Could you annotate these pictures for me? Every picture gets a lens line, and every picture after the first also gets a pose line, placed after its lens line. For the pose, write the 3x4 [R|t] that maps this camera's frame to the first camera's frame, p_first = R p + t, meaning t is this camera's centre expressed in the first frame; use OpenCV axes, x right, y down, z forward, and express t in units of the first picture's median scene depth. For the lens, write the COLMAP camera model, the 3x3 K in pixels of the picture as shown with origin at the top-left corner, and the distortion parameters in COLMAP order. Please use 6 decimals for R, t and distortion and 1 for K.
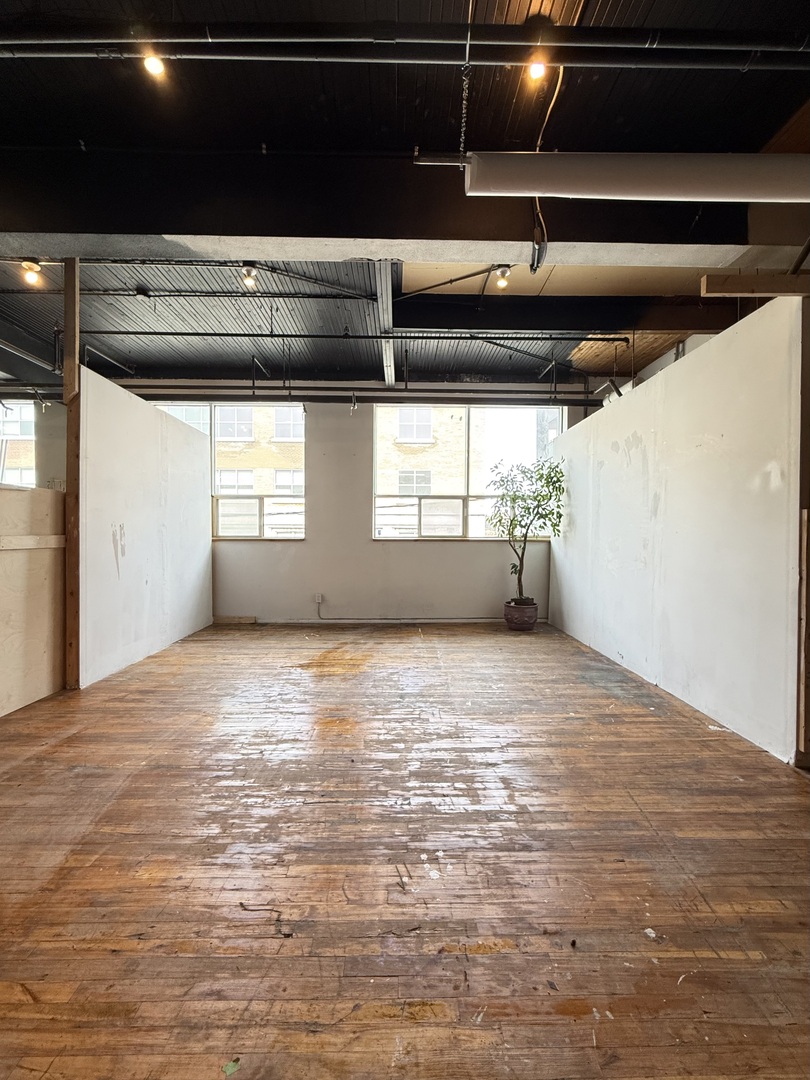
lens RADIAL K [[437.2, 0, 406.4], [0, 437.2, 539.6], [0, 0, 1]] dist [0.009021, -0.000166]
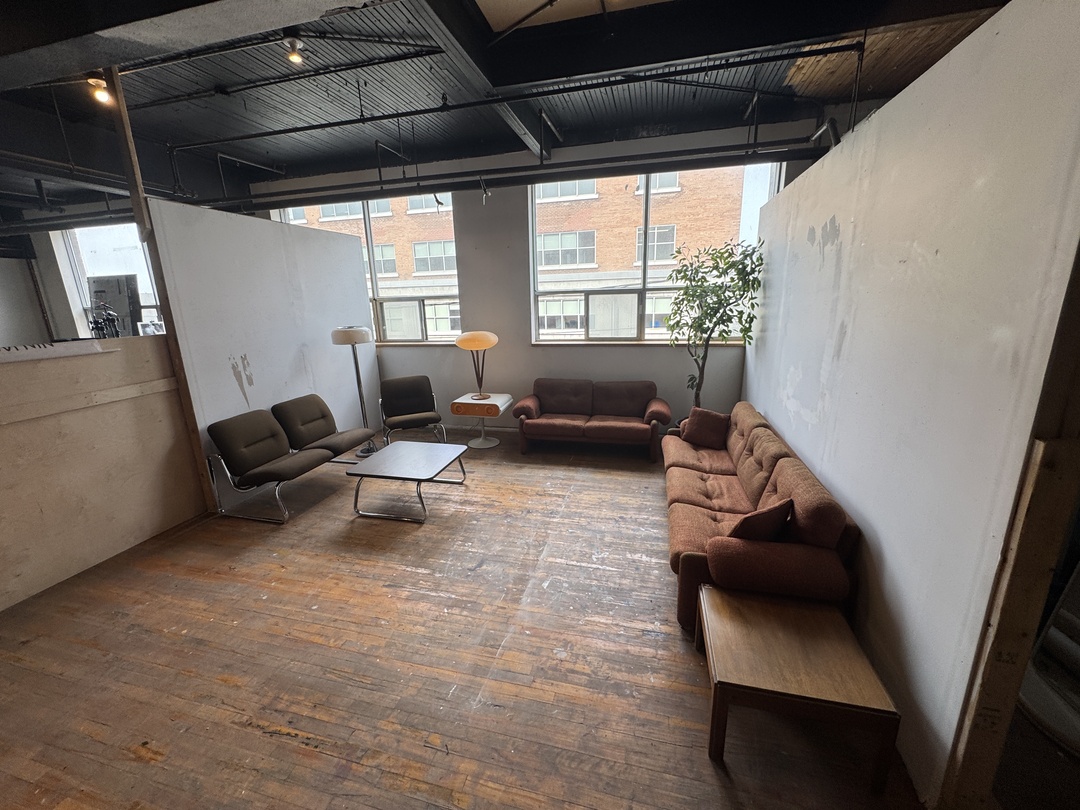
lens RADIAL K [[428.1, 0, 539.6], [0, 428.1, 401.2], [0, 0, 1]] dist [0.001341, -0.000315]
pose [[0.964441, 0.030996, -0.262476, 0.198487], [0.030275, 0.973607, 0.226215, -0.097940], [0.262560, -0.226117, 0.938048, 0.166890]]
